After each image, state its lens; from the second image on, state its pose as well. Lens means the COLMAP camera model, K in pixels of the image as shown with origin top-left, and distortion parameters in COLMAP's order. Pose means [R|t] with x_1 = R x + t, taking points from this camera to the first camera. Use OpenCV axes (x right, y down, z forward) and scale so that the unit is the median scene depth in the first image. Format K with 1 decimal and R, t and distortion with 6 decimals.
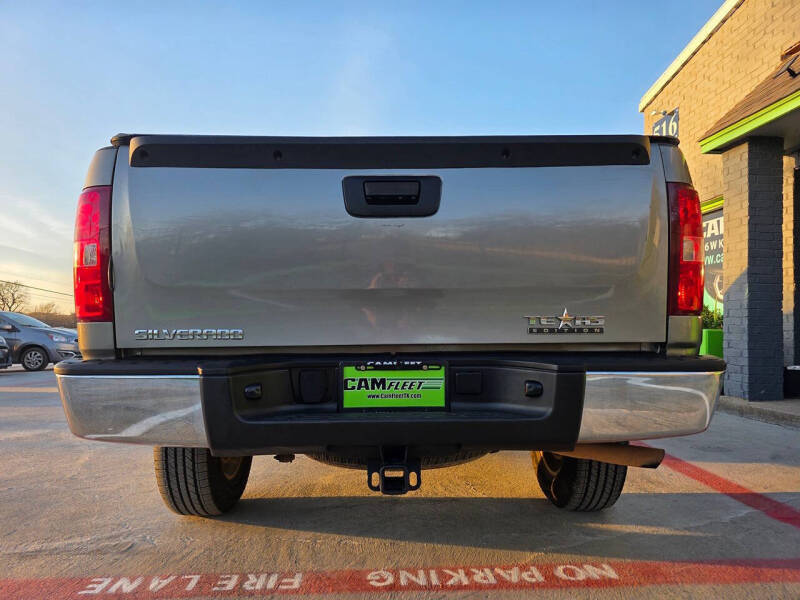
lens RADIAL K [[509.0, 0, 410.0], [0, 509.0, 318.8], [0, 0, 1]] dist [0.058948, -0.046054]
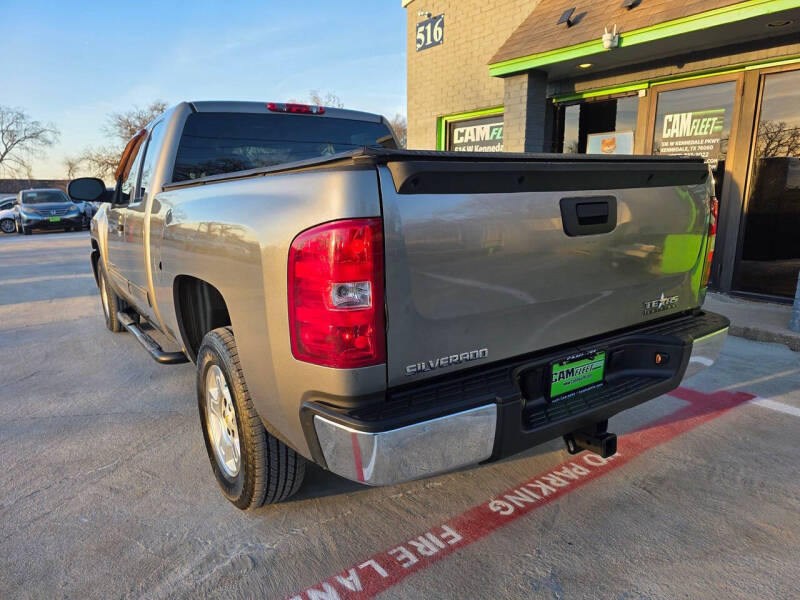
lens RADIAL K [[504.4, 0, 401.3], [0, 504.4, 305.2], [0, 0, 1]] dist [0.047437, -0.033909]
pose [[0.849911, -0.122993, 0.512372, -0.827000], [0.004740, 0.974122, 0.225971, -0.250751], [-0.526905, -0.189626, 0.828500, 0.198715]]
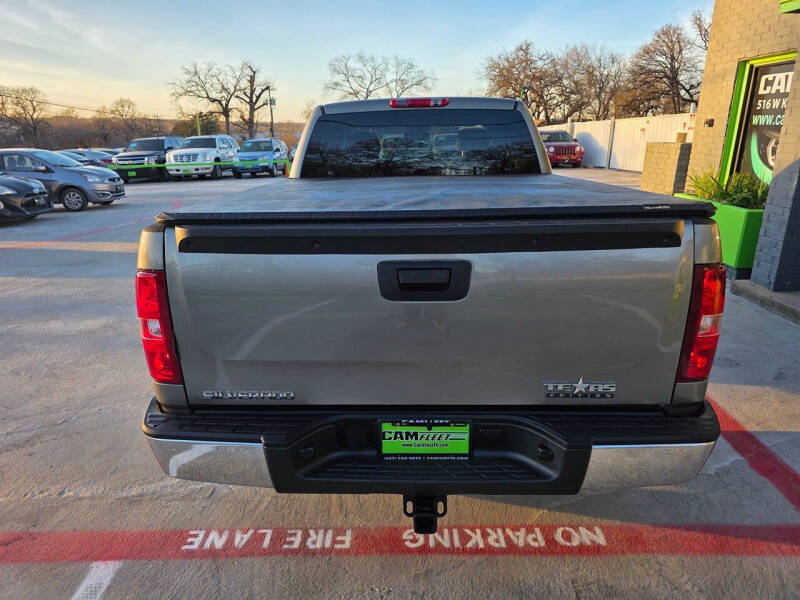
lens RADIAL K [[510.7, 0, 415.2], [0, 510.7, 297.9], [0, 0, 1]] dist [0.045041, -0.035294]
pose [[0.998873, 0.014153, -0.045314, -0.004652], [0.000676, 0.950190, 0.311672, -0.440773], [0.047469, -0.311351, 0.949109, -0.009025]]
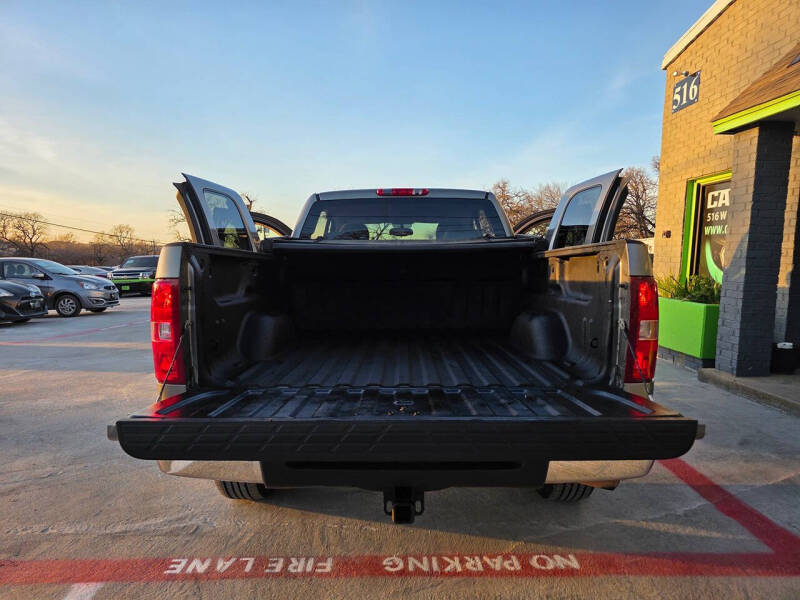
lens RADIAL K [[505.9, 0, 413.3], [0, 505.9, 321.3], [0, 0, 1]] dist [0.052723, -0.040100]
pose [[0.999667, 0.013216, -0.022160, 0.012944], [-0.010237, 0.991523, 0.129525, -0.261445], [0.023684, -0.129255, 0.991328, -0.184267]]
